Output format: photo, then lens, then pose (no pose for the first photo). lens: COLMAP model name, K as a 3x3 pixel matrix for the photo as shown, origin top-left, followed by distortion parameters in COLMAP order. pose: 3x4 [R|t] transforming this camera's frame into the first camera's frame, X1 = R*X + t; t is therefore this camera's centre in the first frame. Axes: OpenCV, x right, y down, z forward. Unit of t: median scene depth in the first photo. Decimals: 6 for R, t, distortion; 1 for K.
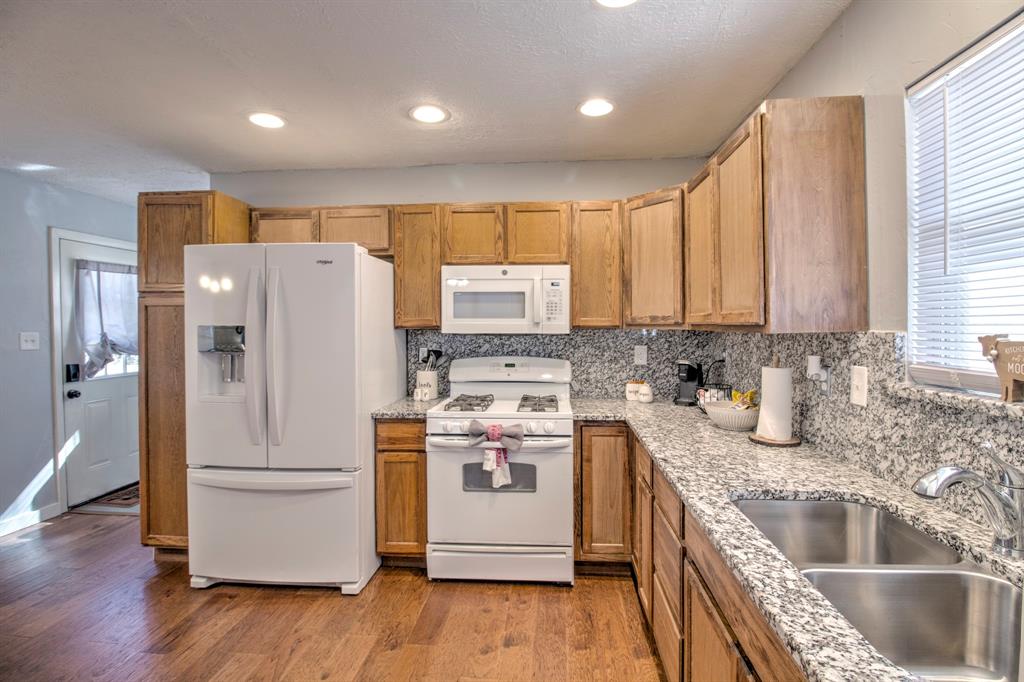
lens RADIAL K [[484.2, 0, 514.3], [0, 484.2, 325.9], [0, 0, 1]] dist [-0.001805, -0.010736]
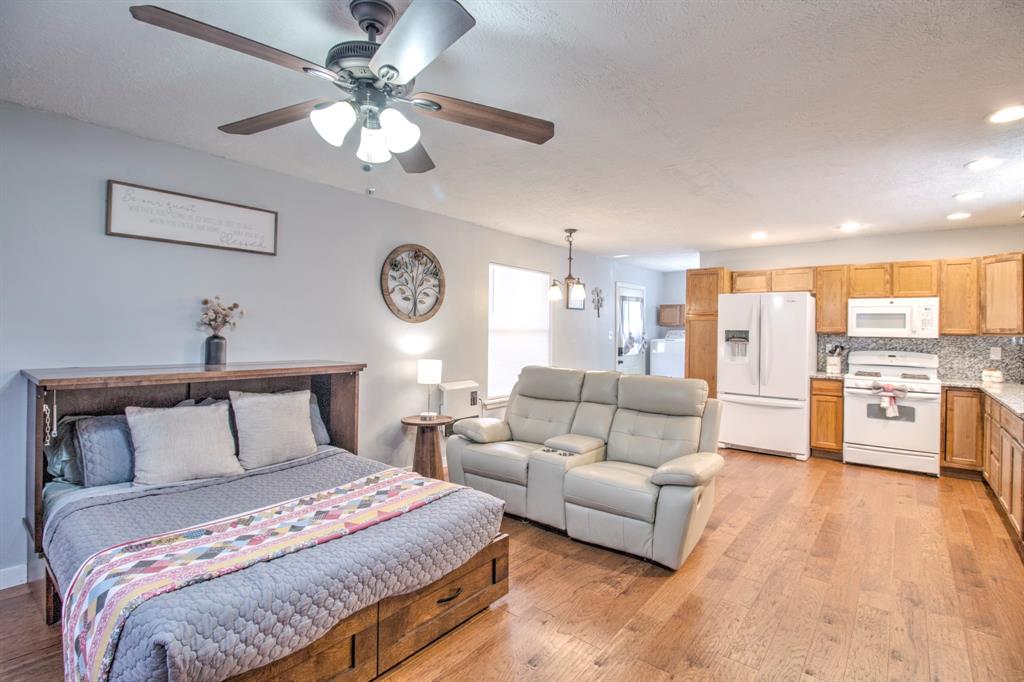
lens RADIAL K [[484.2, 0, 524.3], [0, 484.2, 325.5], [0, 0, 1]] dist [-0.001805, -0.010736]
pose [[0.839516, 0.011542, -0.543213, -0.203854], [-0.017273, 0.999836, -0.005450, 0.007039], [0.543061, 0.013959, 0.839578, -1.300799]]
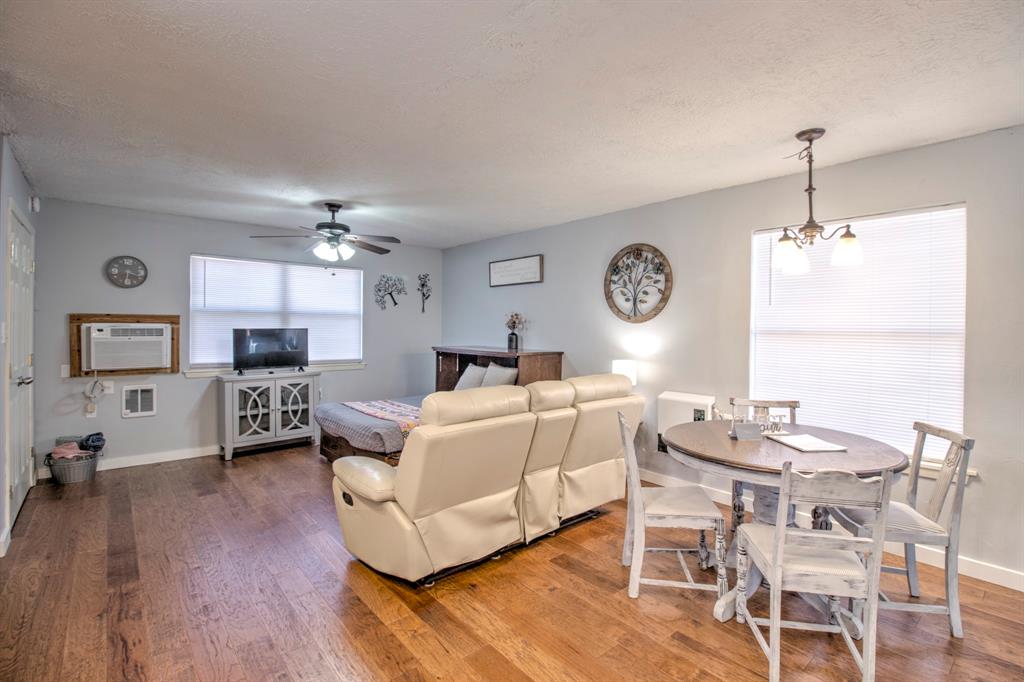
lens RADIAL K [[484.2, 0, 537.3], [0, 484.2, 339.7], [0, 0, 1]] dist [-0.001805, -0.010736]
pose [[-0.684207, 0.016590, -0.729099, 0.010570], [-0.003823, 0.999646, 0.026333, 0.010302], [0.729277, 0.020805, -0.683902, 0.740957]]
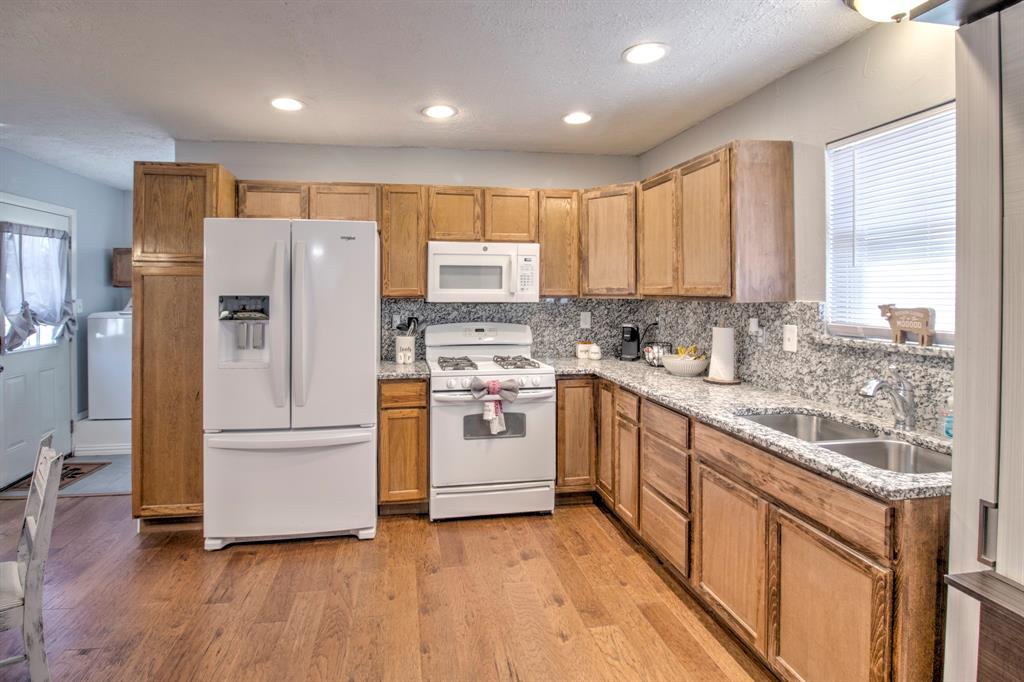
lens RADIAL K [[511.1, 0, 465.8], [0, 511.1, 287.7], [0, 0, 1]] dist [-0.006362, -0.000182]
pose [[0.976206, 0.004495, 0.216799, -0.350703], [-0.002628, 0.999957, -0.008901, -0.008359], [-0.216830, 0.008119, 0.976176, -0.180589]]
